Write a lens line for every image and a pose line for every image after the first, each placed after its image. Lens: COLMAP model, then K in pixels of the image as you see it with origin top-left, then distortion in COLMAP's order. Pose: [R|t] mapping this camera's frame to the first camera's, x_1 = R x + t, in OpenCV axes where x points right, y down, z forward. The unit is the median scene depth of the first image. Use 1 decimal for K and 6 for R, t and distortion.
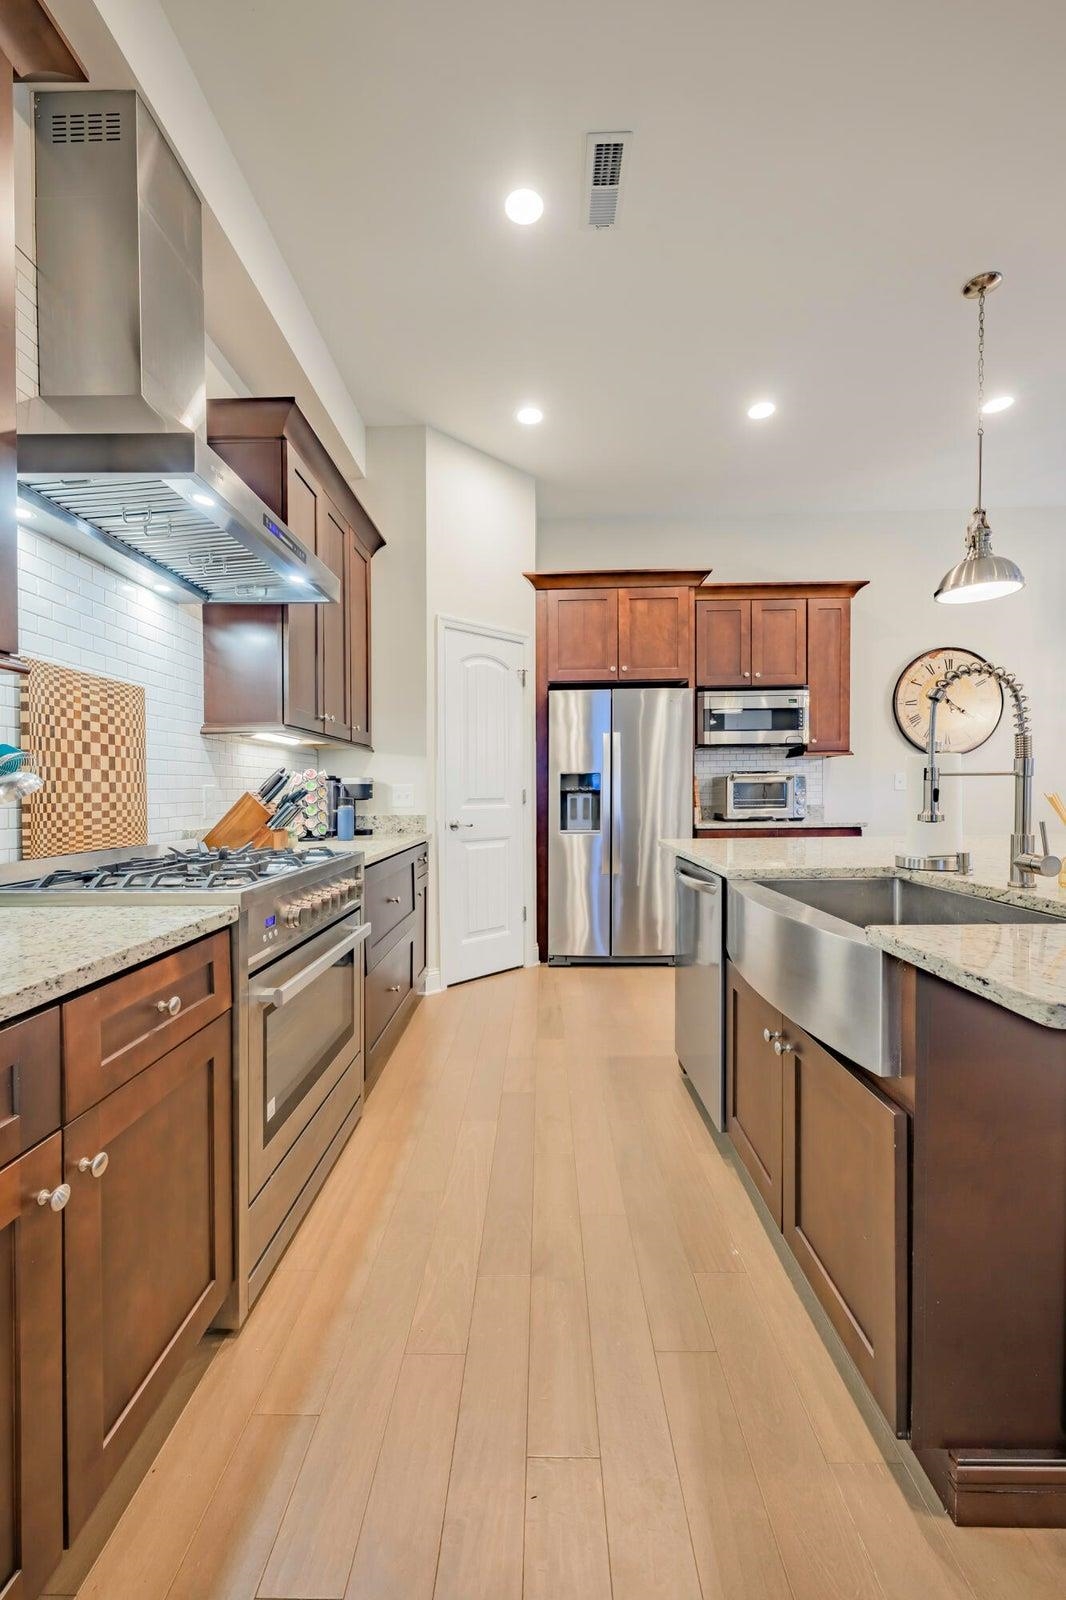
lens RADIAL K [[640.5, 0, 546.1], [0, 640.5, 805.0], [0, 0, 1]] dist [0.000999, -0.000176]
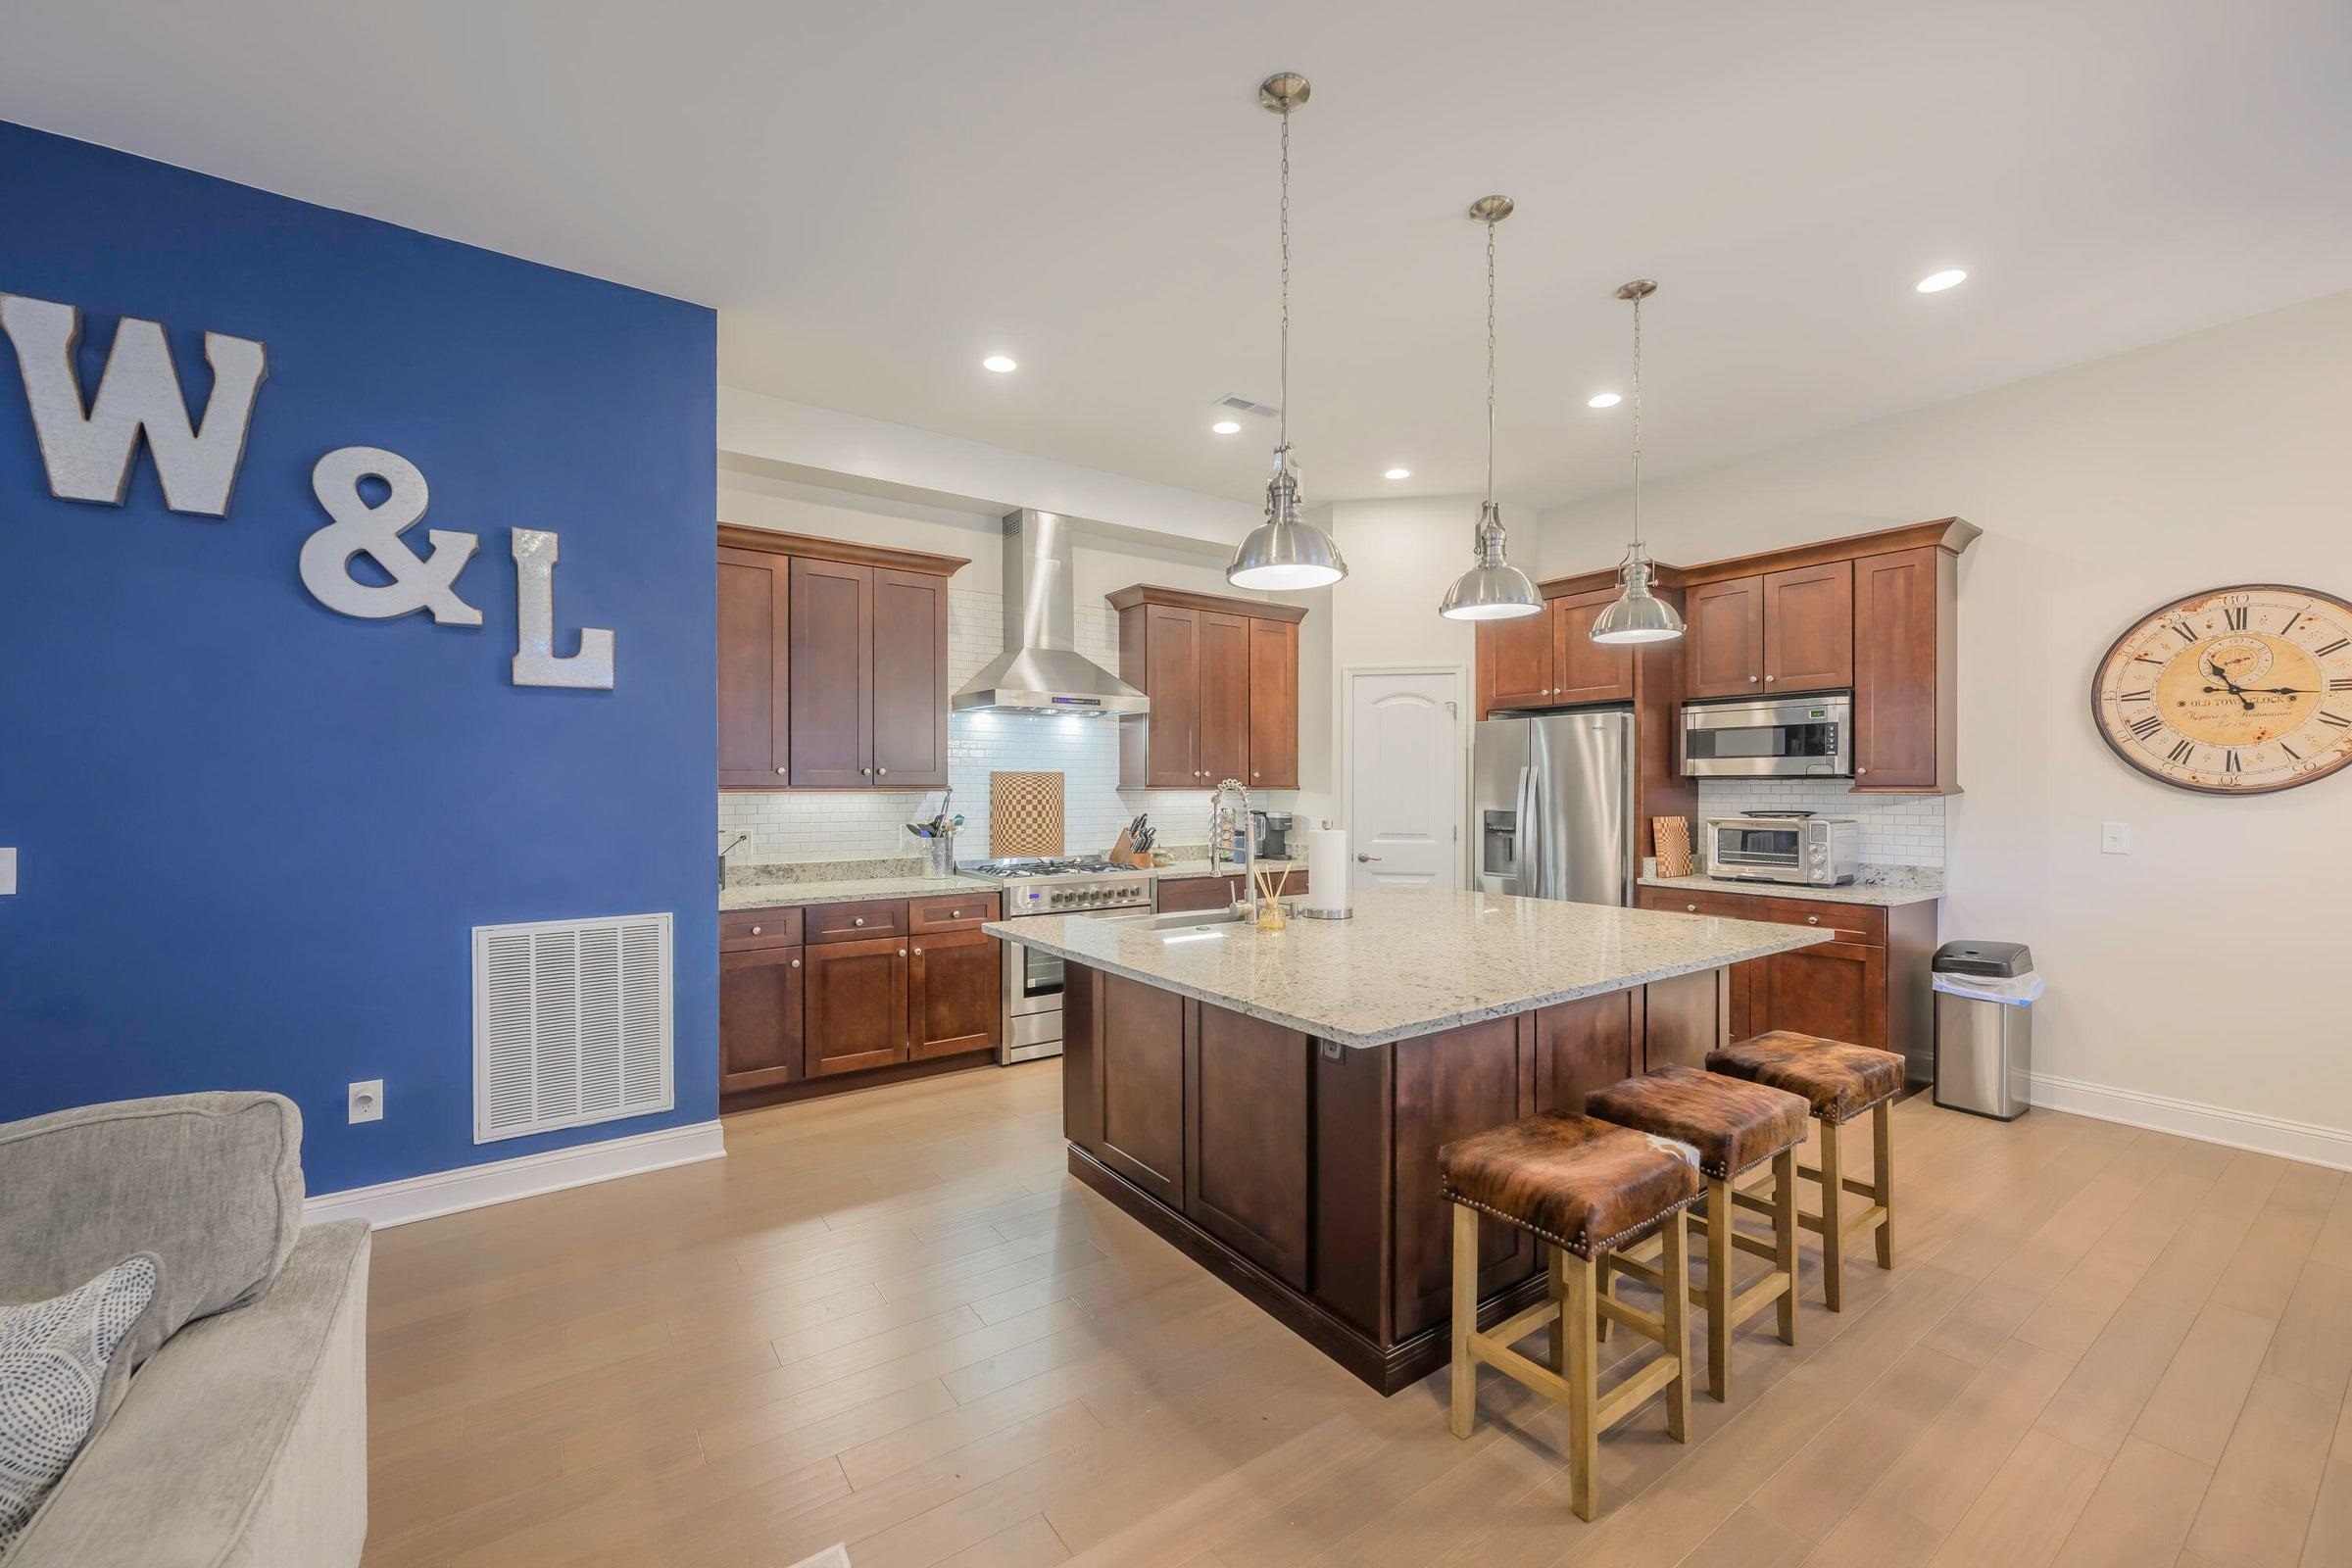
lens RADIAL K [[941.5, 0, 1126.5], [0, 941.5, 783.2], [0, 0, 1]] dist [0.000999, -0.000176]
pose [[0.563072, 0.006732, -0.826380, 0.820663], [-0.025051, 0.999646, -0.008926, -0.061128], [0.826028, 0.025727, 0.563042, -0.186712]]
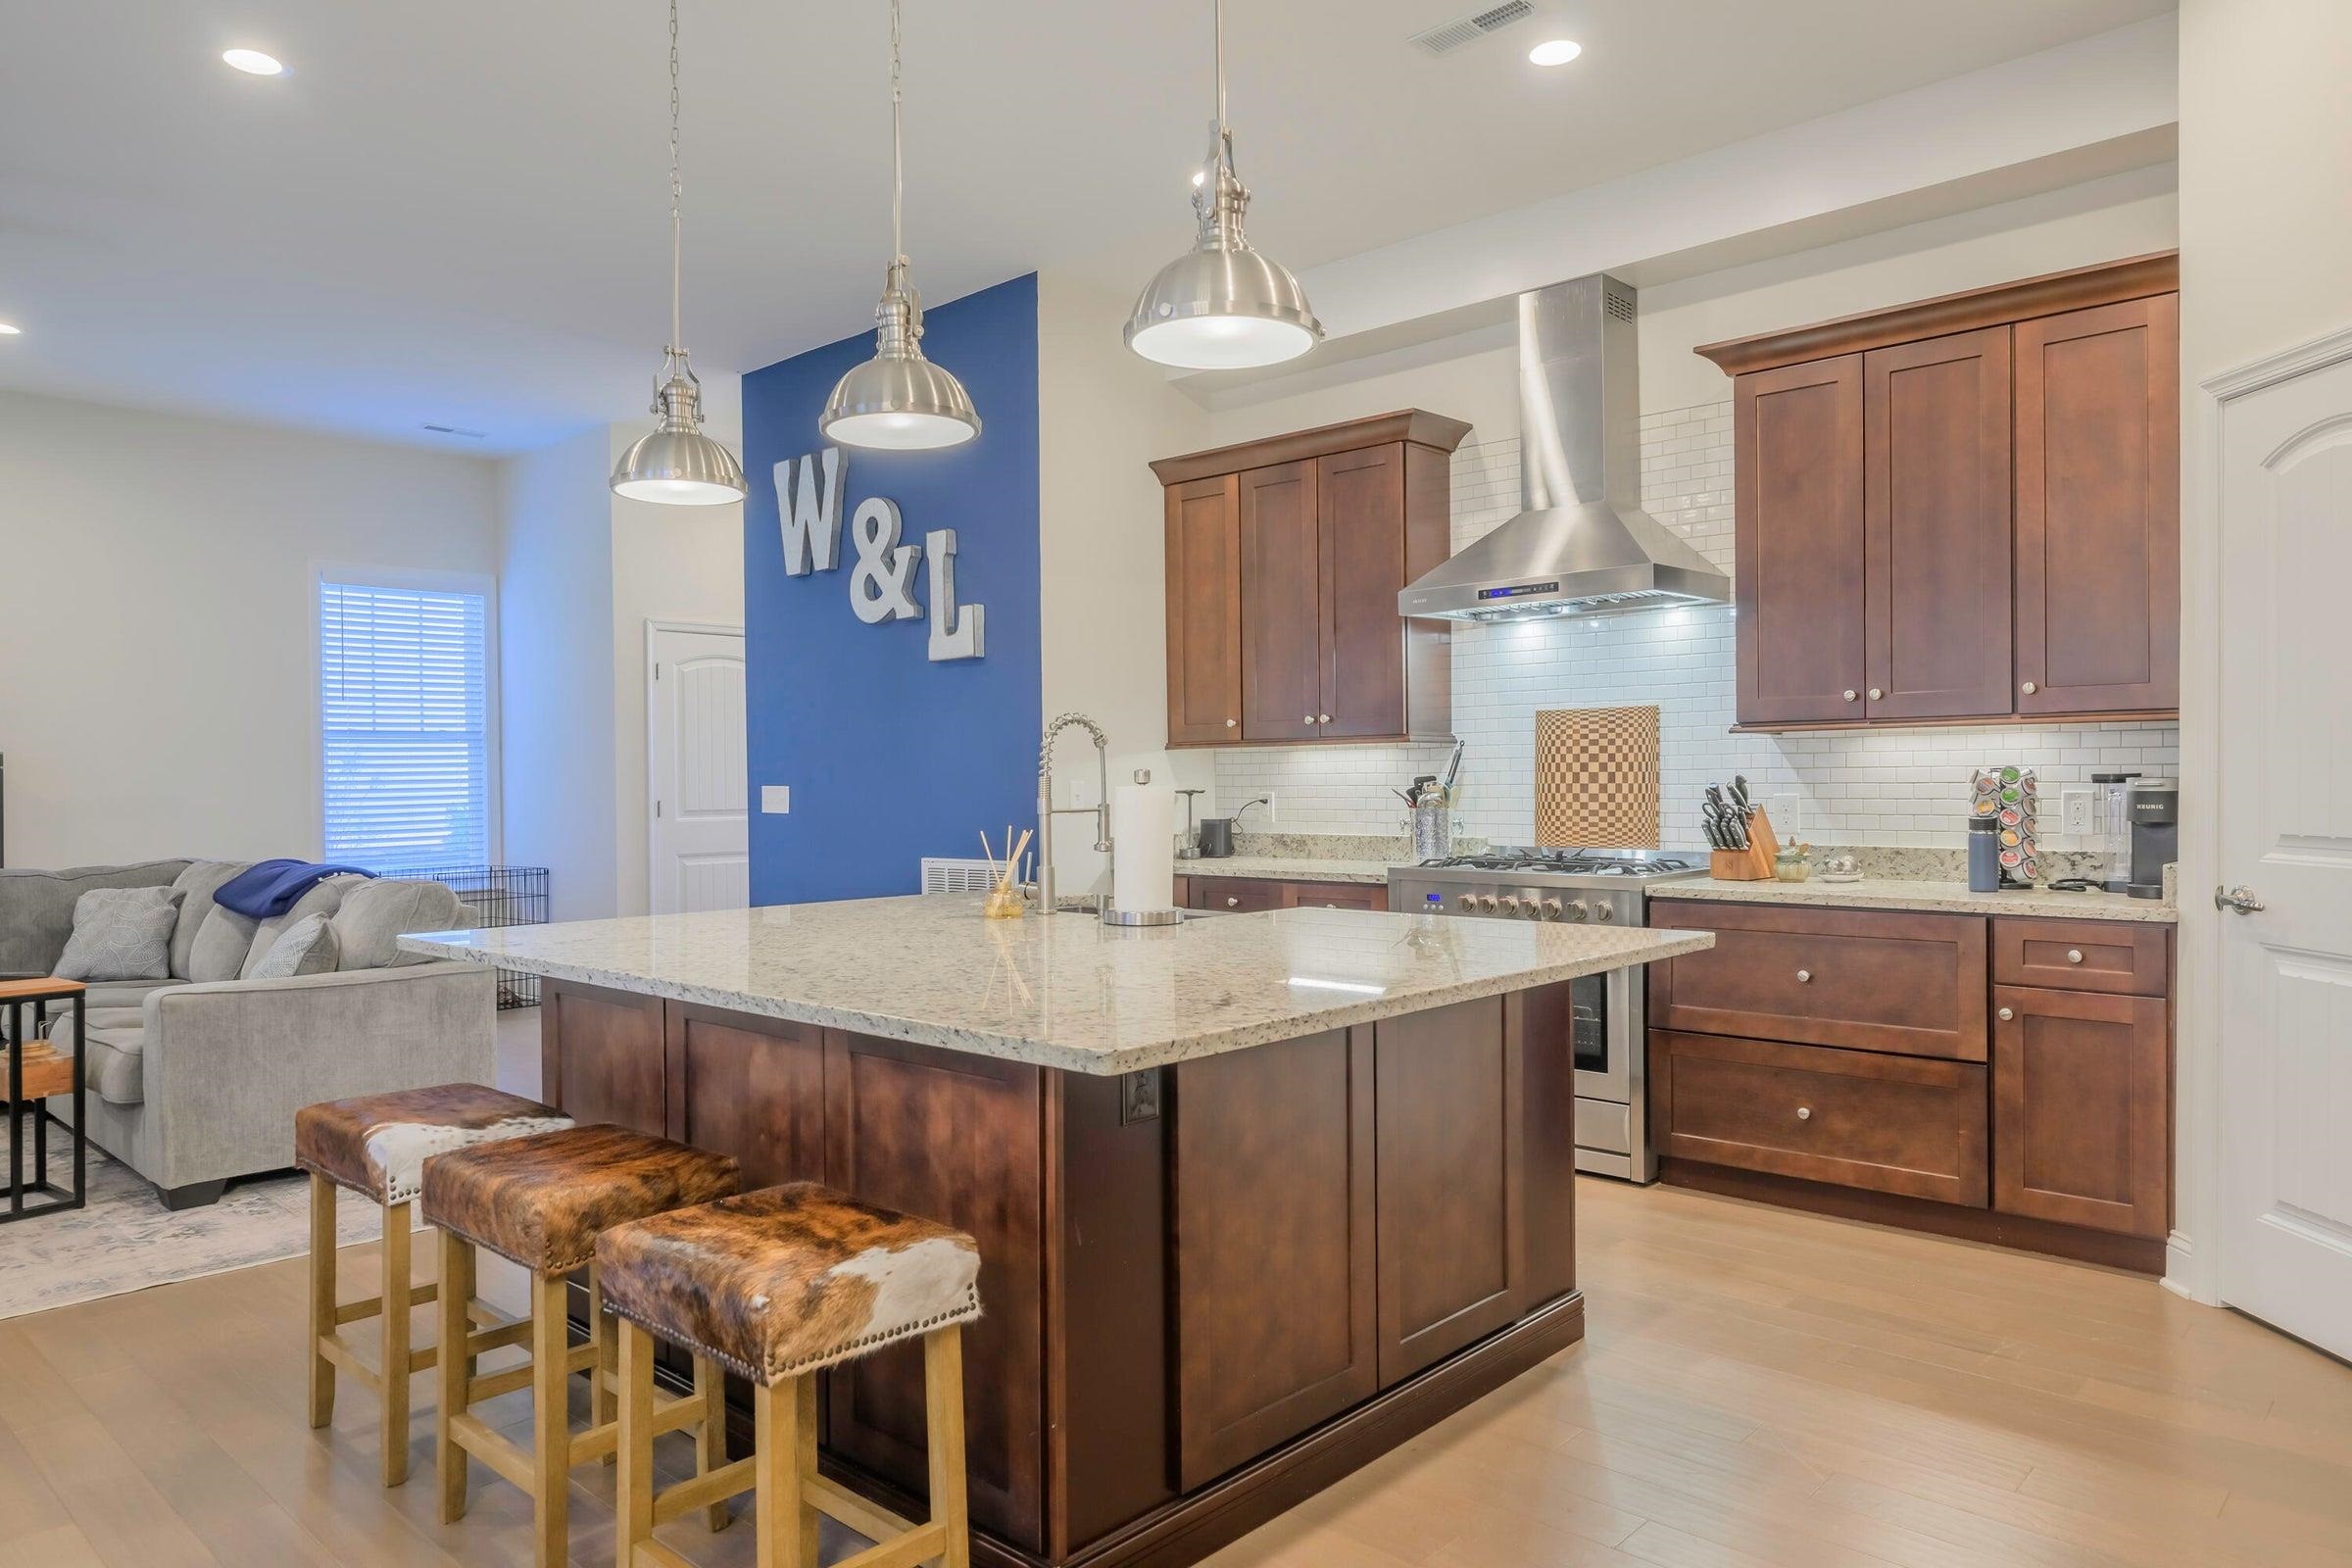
lens RADIAL K [[1529.3, 0, 1177.9], [0, 1529.3, 785.8], [0, 0, 1]] dist [0.002505, 0.000745]
pose [[-0.683351, 0.018661, -0.729852, 0.849396], [-0.001908, 0.999624, 0.027345, -0.054426], [0.730088, 0.020078, -0.683058, 1.019109]]
